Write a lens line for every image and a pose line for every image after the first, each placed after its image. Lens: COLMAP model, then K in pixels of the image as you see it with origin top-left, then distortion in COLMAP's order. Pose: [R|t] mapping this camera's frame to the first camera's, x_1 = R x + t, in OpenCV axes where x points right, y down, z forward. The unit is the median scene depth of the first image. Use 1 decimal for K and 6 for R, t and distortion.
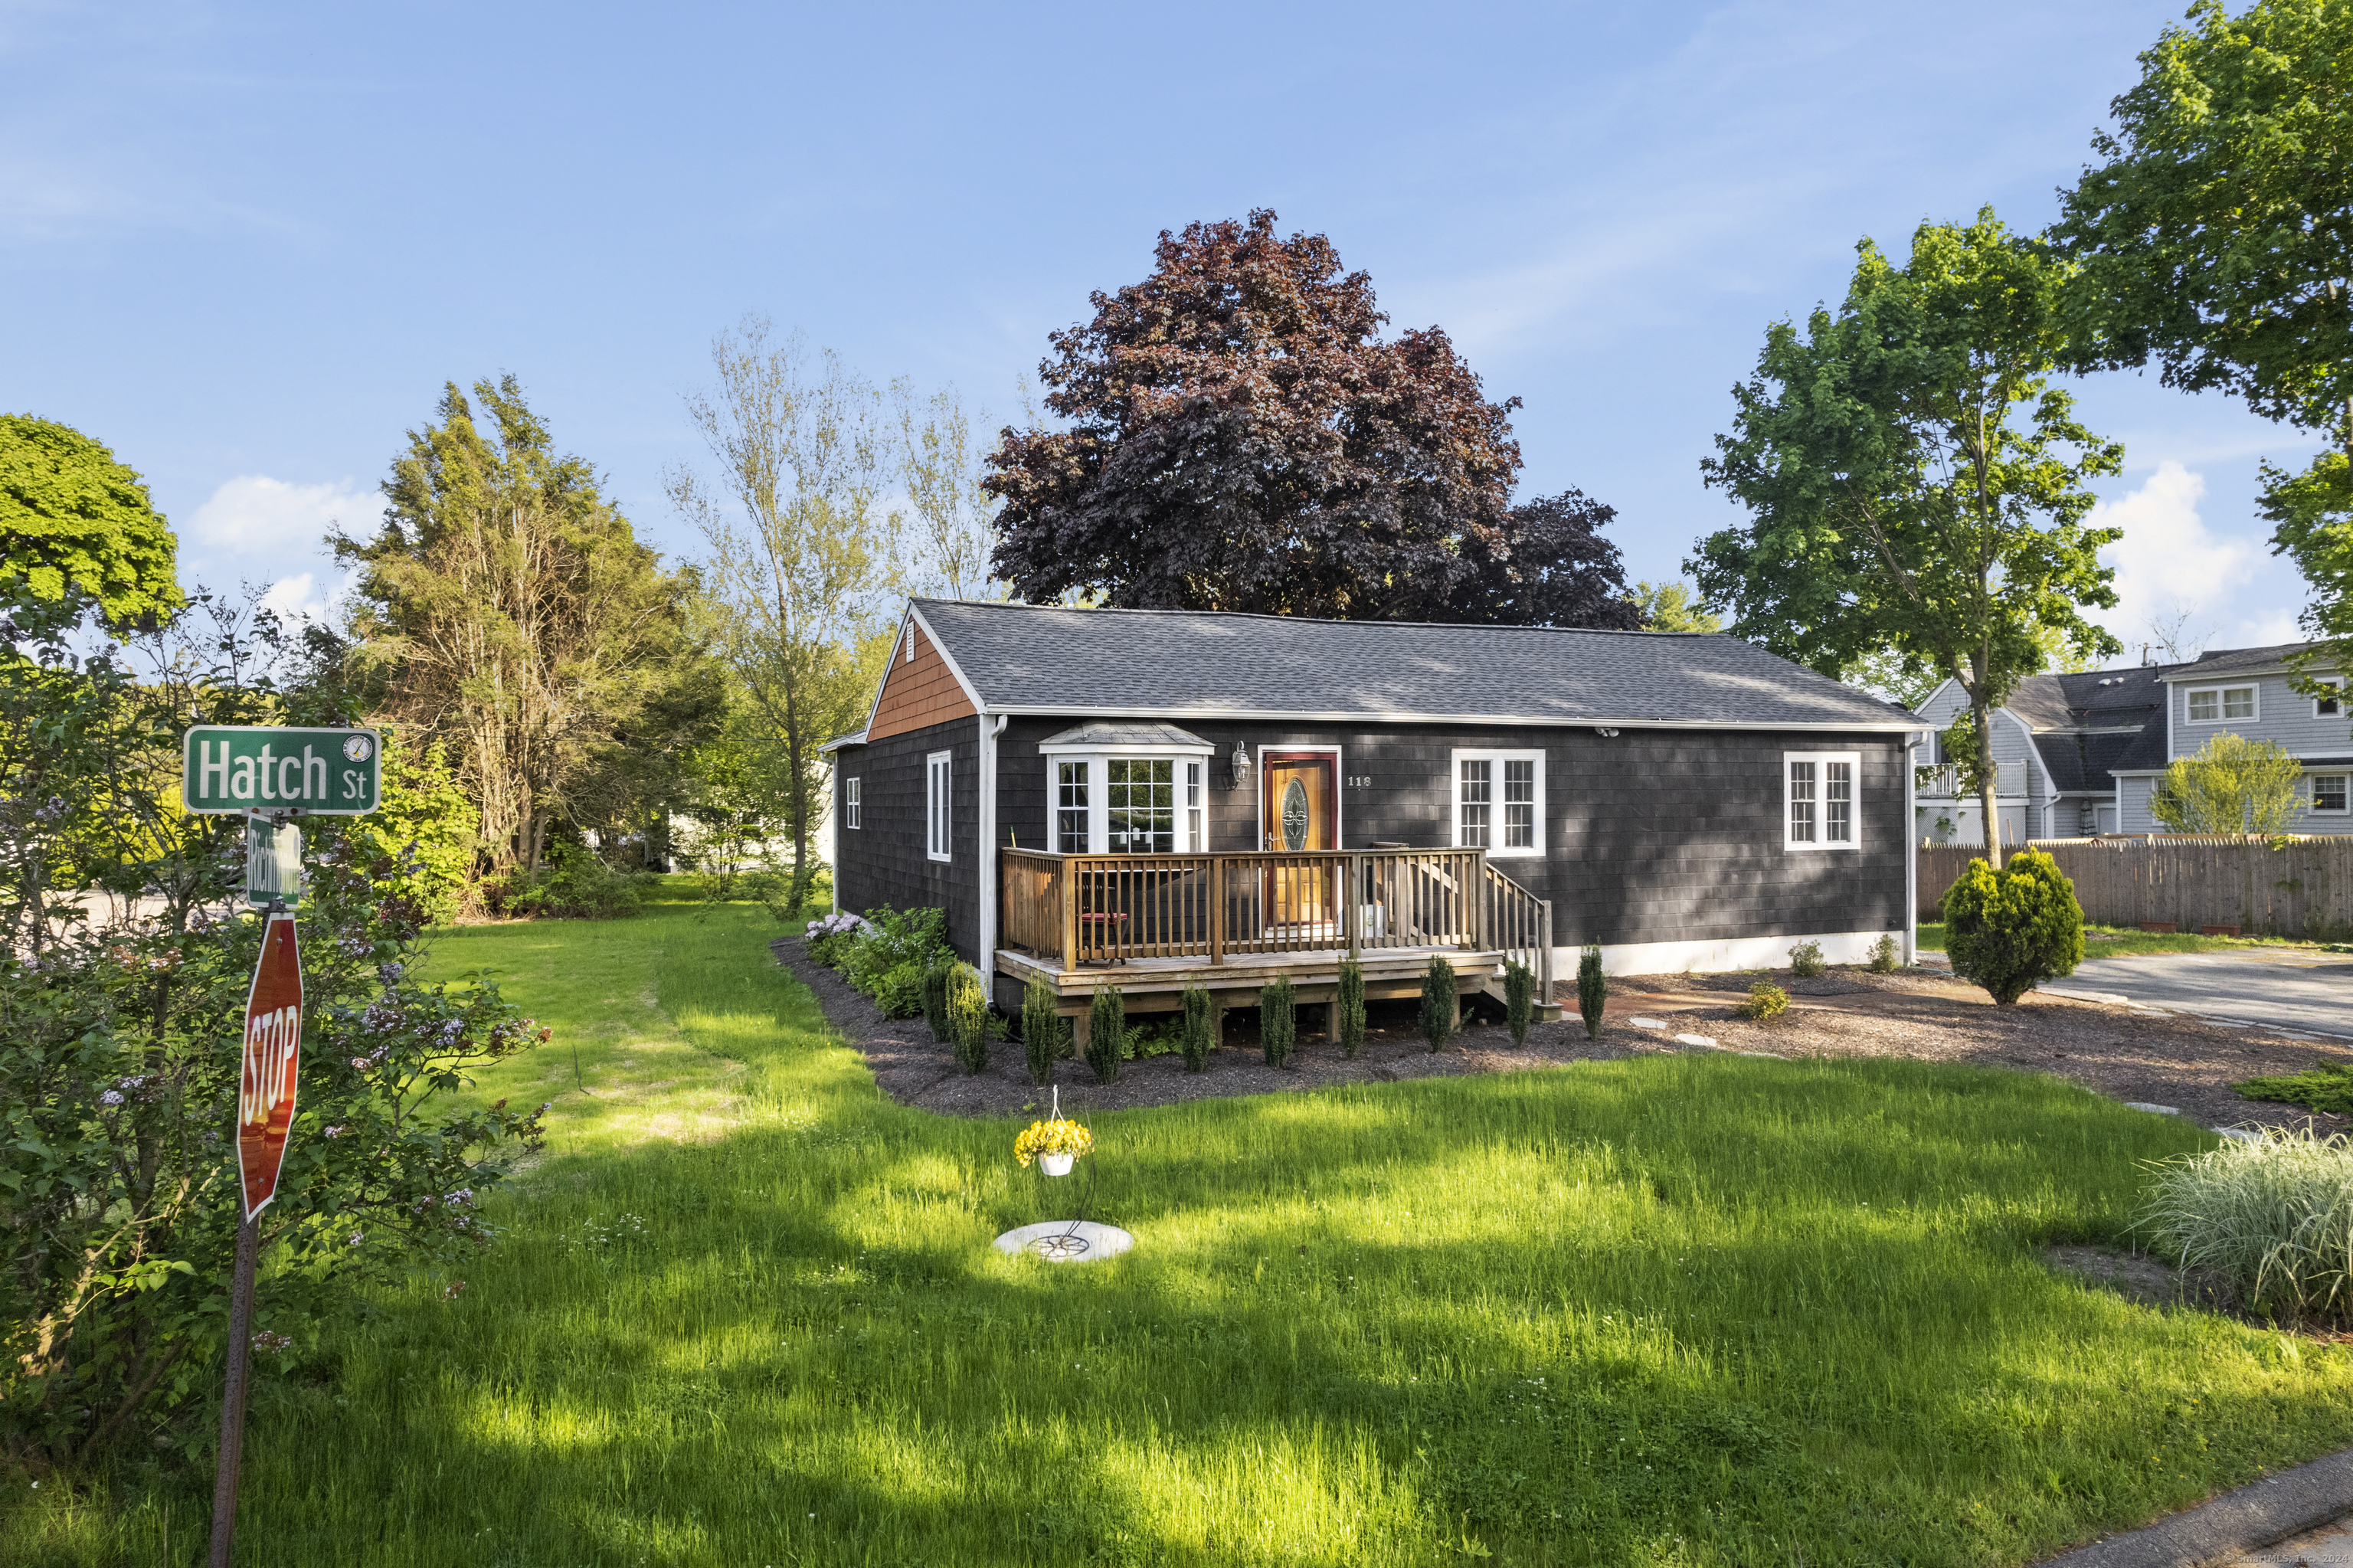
lens RADIAL K [[1490.4, 0, 1215.2], [0, 1490.4, 809.5], [0, 0, 1]] dist [-0.006627, -0.001271]
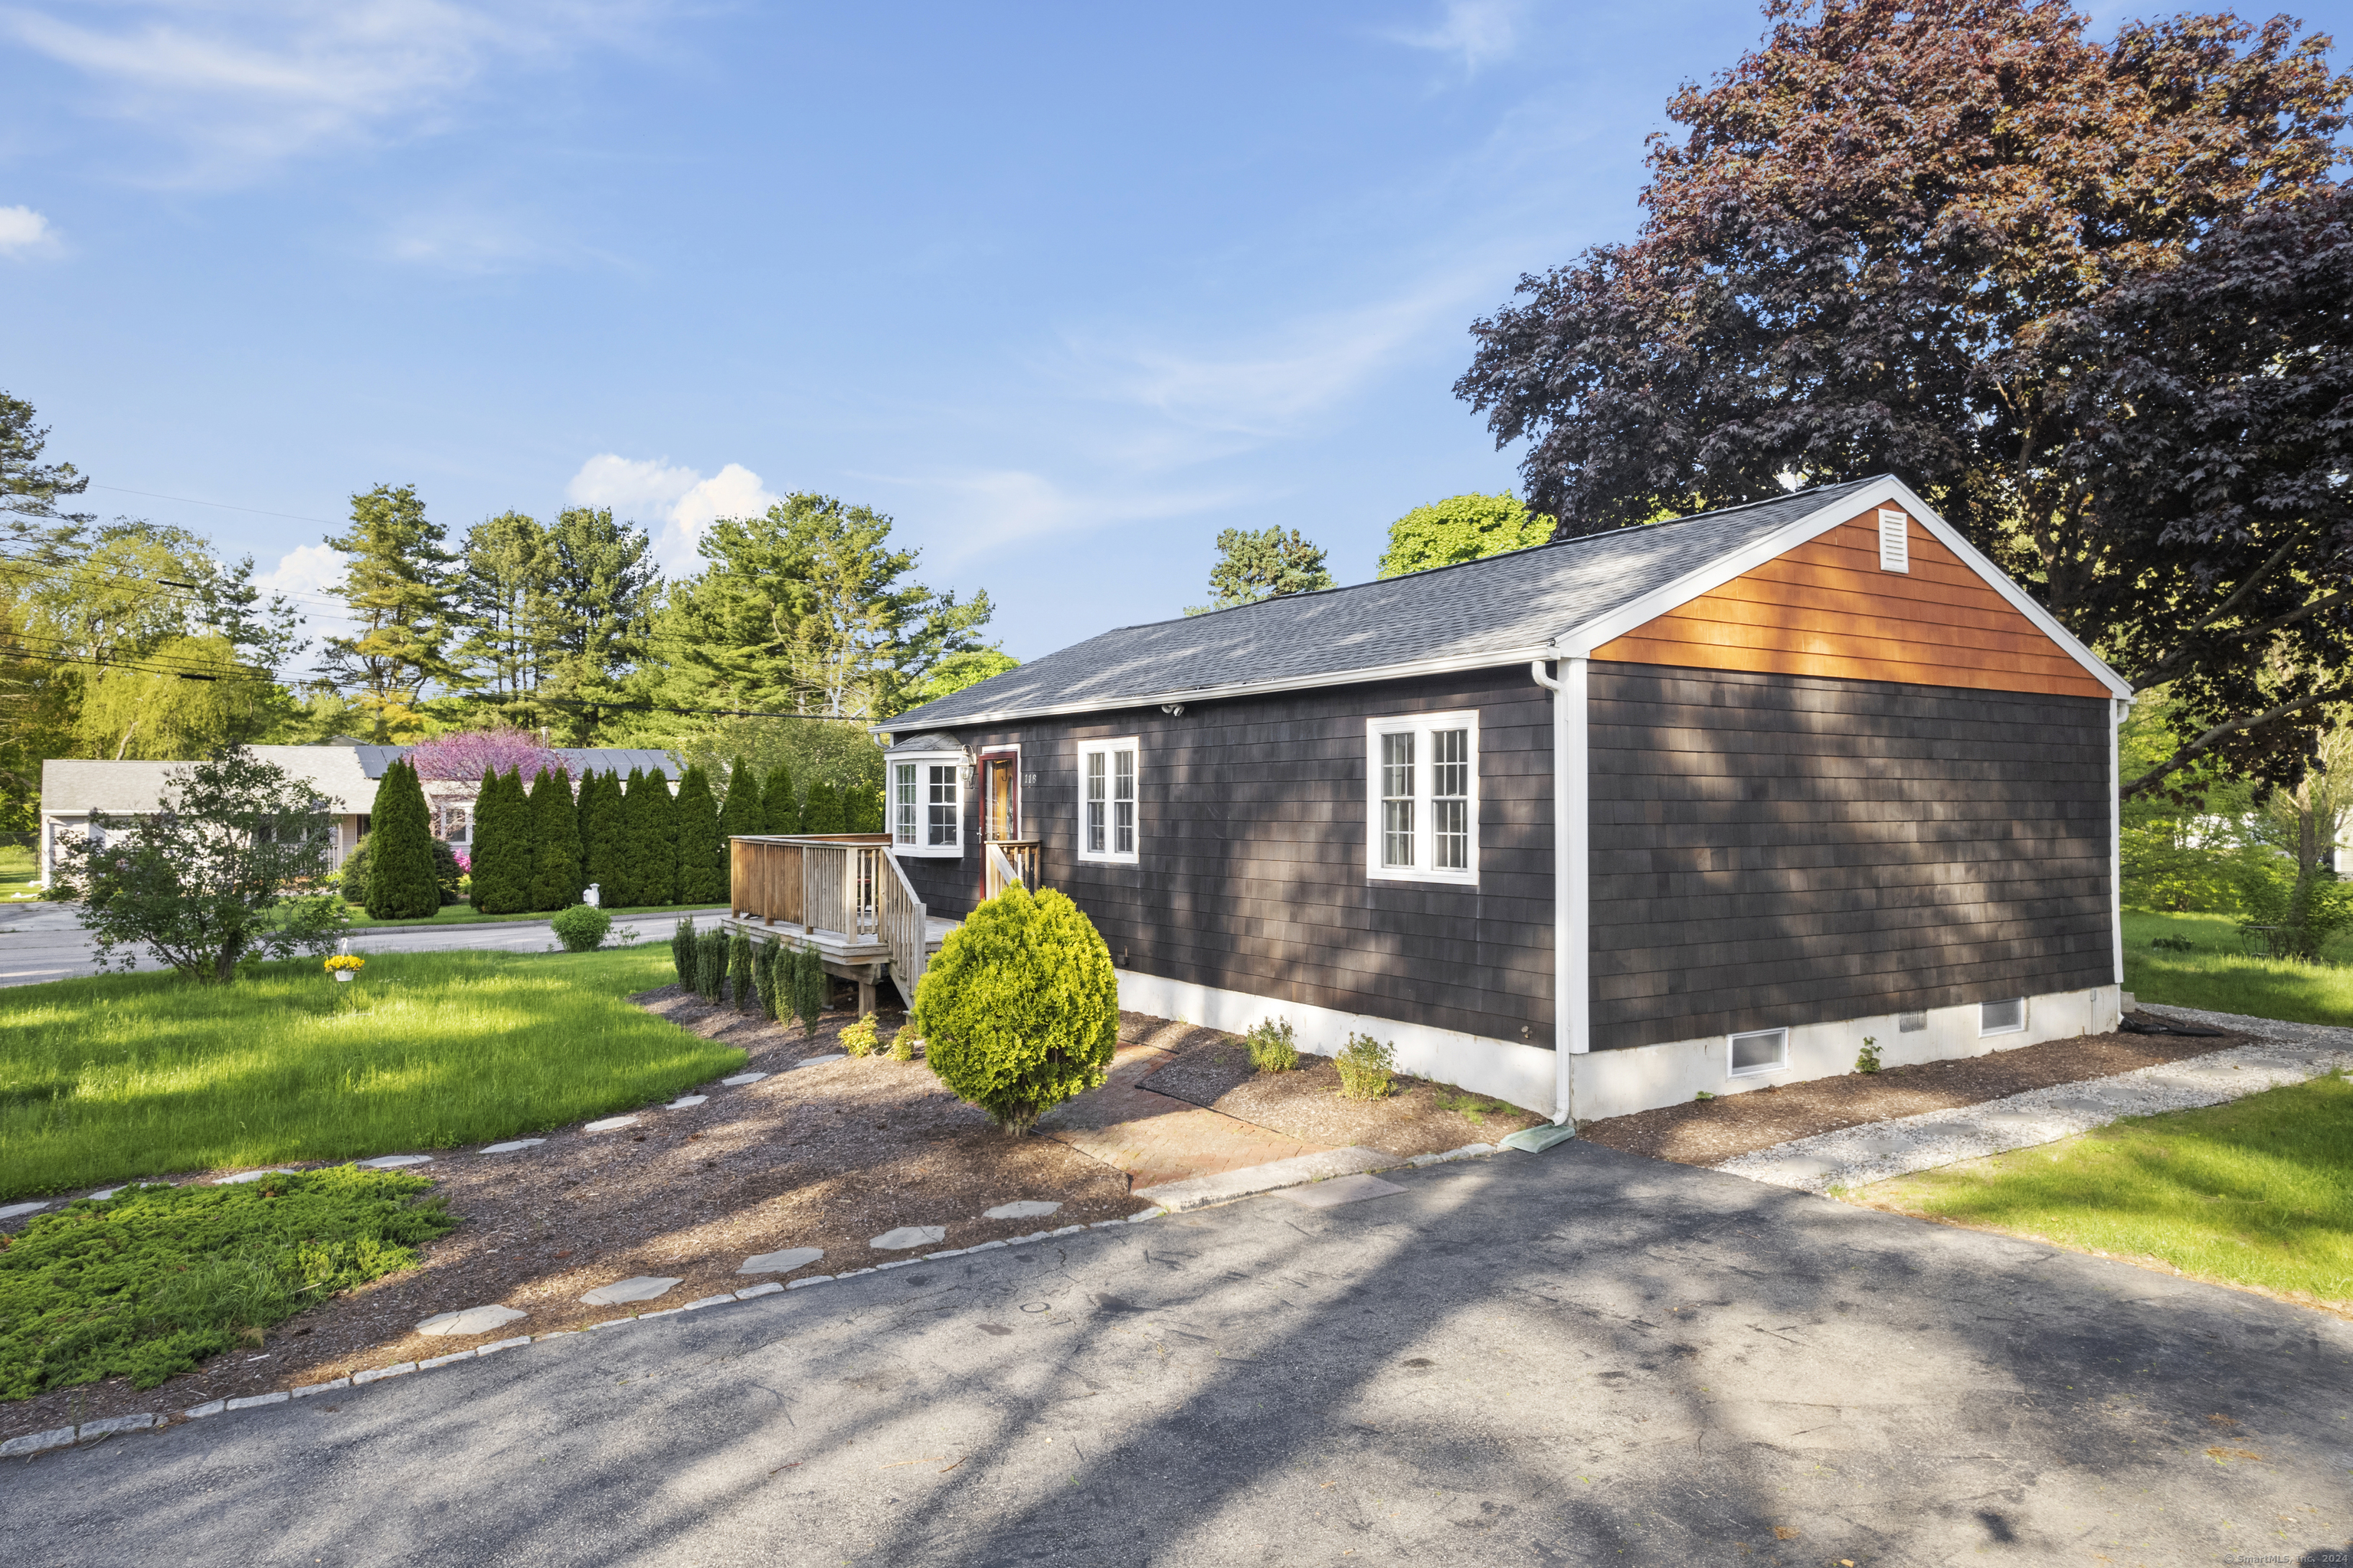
lens RADIAL K [[1526.1, 0, 1176.5], [0, 1526.1, 784.0], [0, 0, 1]] dist [-0.064766, 0.061494]
pose [[0.176908, -0.007427, -0.984199, 1.032647], [0.000704, 0.999972, -0.007420, -0.006979], [0.984227, 0.000620, 0.176909, 0.841990]]
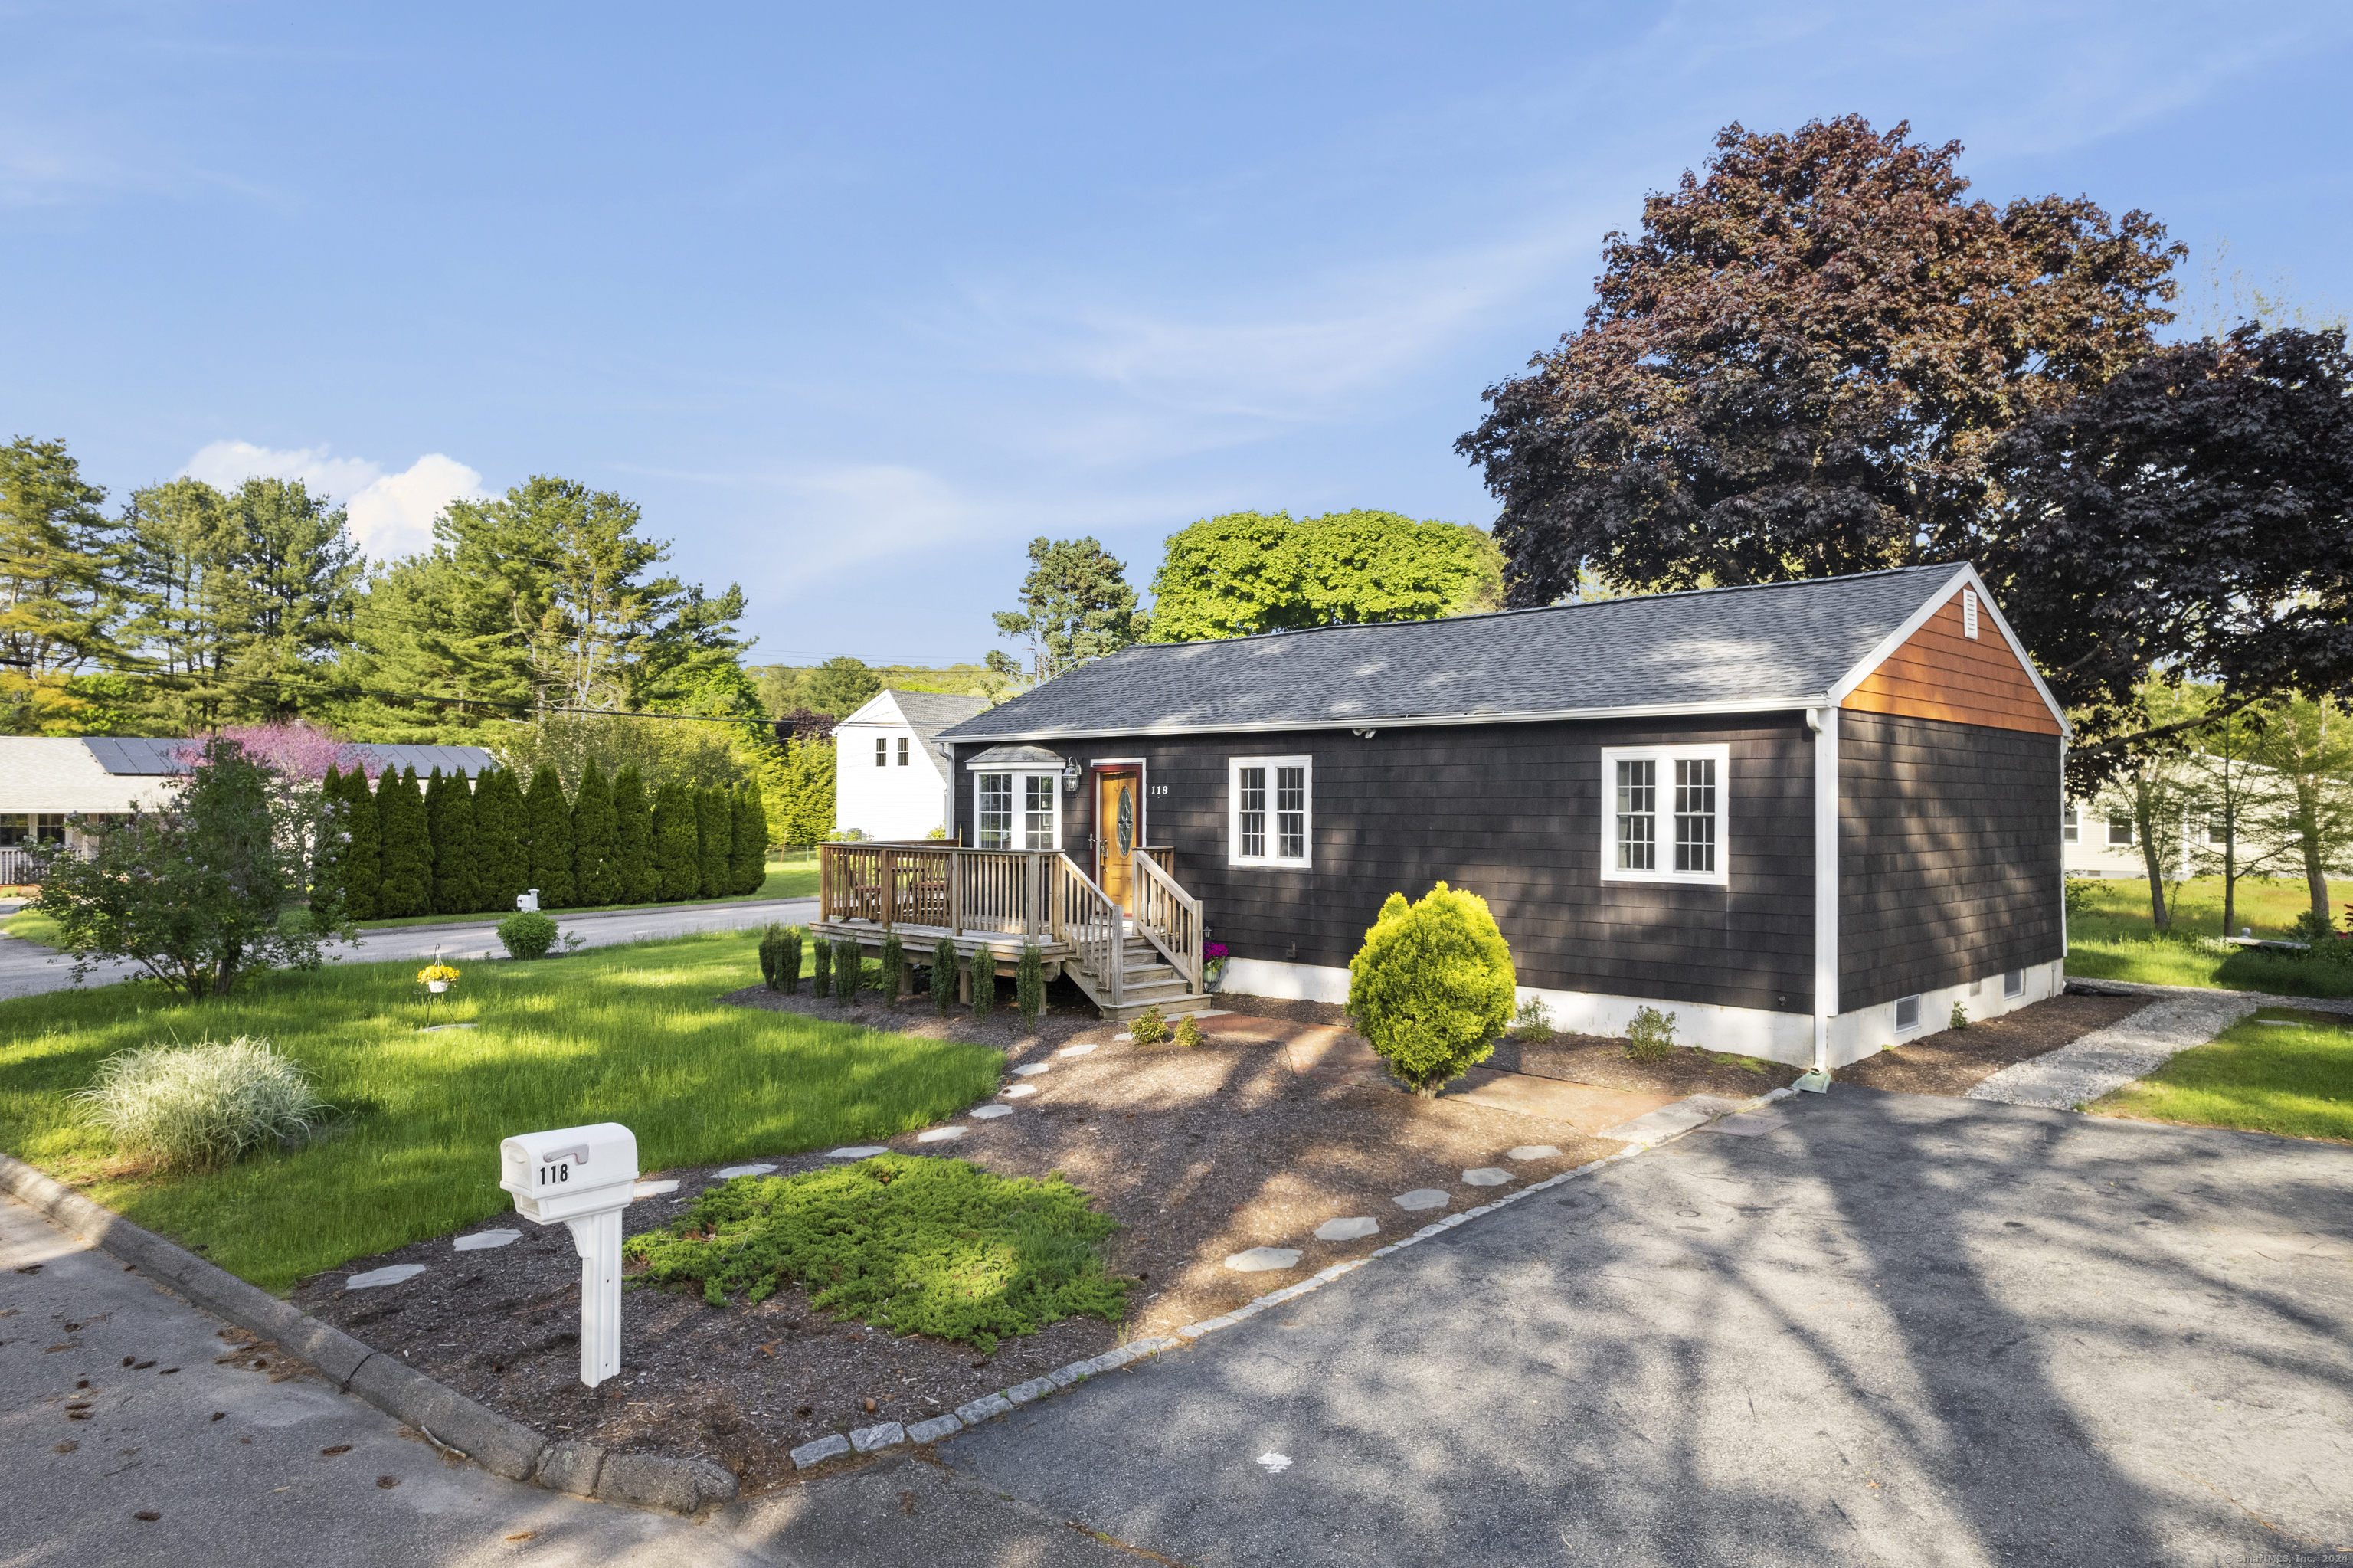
lens RADIAL K [[1530.1, 0, 1177.1], [0, 1530.1, 802.9], [0, 0, 1]] dist [-0.085652, 0.085768]
pose [[0.399478, 0.007304, -0.916714, 1.035645], [-0.006439, 0.999966, 0.005162, -0.014090], [0.916720, 0.003841, 0.399511, 0.520407]]
